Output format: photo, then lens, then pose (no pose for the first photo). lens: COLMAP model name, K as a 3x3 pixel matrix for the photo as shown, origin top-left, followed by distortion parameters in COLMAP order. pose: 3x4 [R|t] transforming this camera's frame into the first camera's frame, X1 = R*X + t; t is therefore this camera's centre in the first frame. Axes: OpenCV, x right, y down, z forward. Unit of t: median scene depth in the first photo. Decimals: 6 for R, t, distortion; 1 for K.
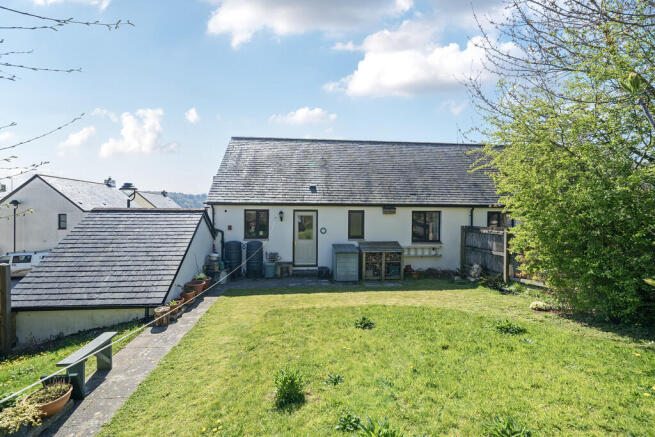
lens RADIAL K [[284.1, 0, 327.5], [0, 284.1, 218.5], [0, 0, 1]] dist [0.001826, 0.000298]
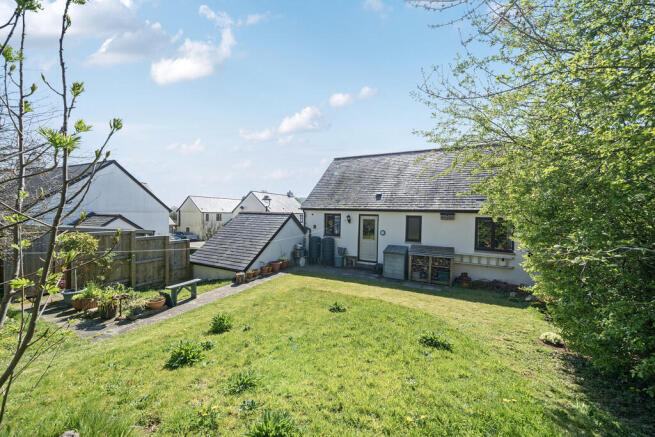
lens RADIAL K [[242.8, 0, 327.5], [0, 242.8, 218.5], [0, 0, 1]] dist [-0.001258, -0.000075]
pose [[0.844244, 0.024614, -0.535393, 0.331026], [-0.029975, 0.999550, -0.001314, -0.007067], [0.535119, 0.017157, 0.844602, 0.044810]]
